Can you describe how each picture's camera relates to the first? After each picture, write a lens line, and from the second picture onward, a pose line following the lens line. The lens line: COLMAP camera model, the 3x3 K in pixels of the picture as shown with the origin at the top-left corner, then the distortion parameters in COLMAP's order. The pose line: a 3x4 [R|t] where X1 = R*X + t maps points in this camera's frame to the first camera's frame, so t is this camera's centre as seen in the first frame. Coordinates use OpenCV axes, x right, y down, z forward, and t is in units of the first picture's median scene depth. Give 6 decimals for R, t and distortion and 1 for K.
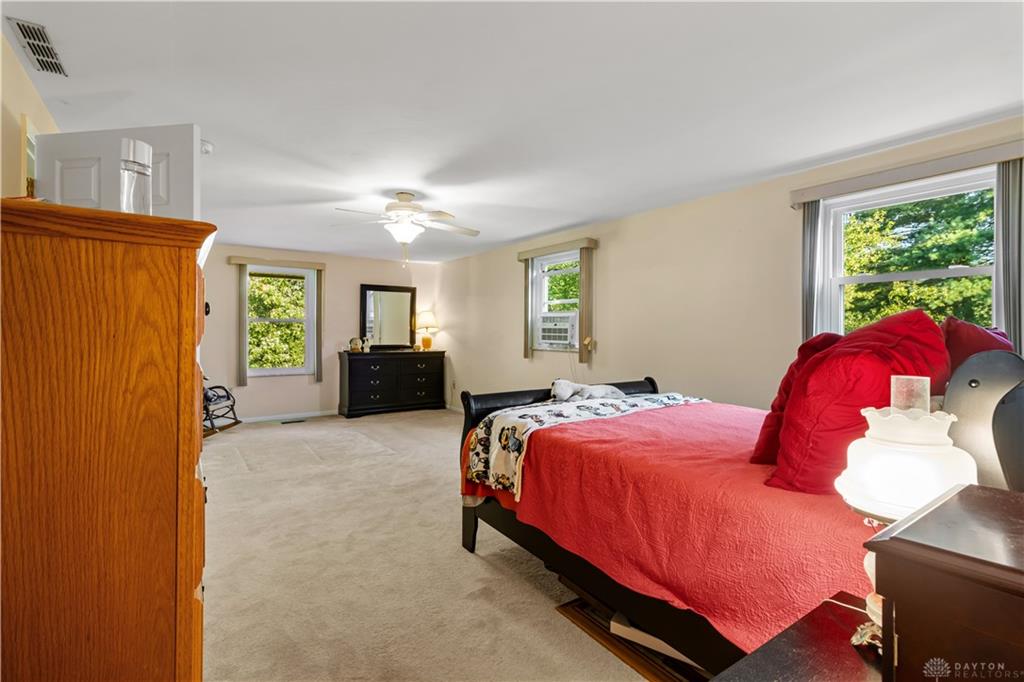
lens RADIAL K [[481.5, 0, 517.2], [0, 481.5, 334.1], [0, 0, 1]] dist [0.004597, 0.000568]
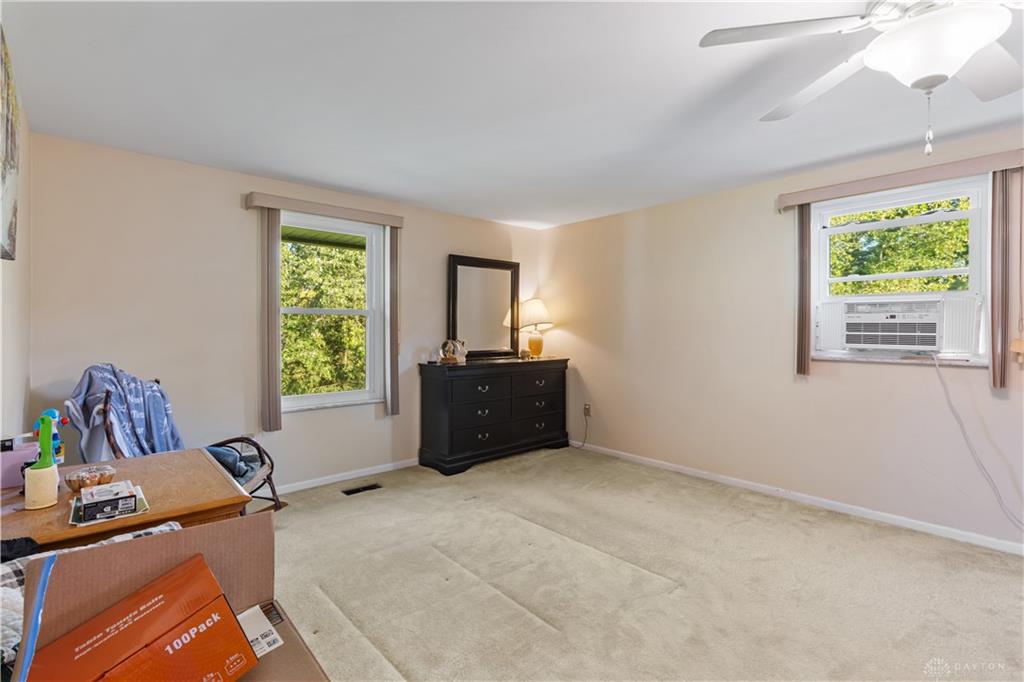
lens RADIAL K [[481.5, 0, 511.3], [0, 481.5, 331.8], [0, 0, 1]] dist [0.004597, 0.000568]
pose [[0.992970, -0.006052, 0.118212, -0.318805], [0.005741, 0.999979, 0.002976, -0.004560], [-0.118228, -0.002277, 0.992984, 0.367927]]
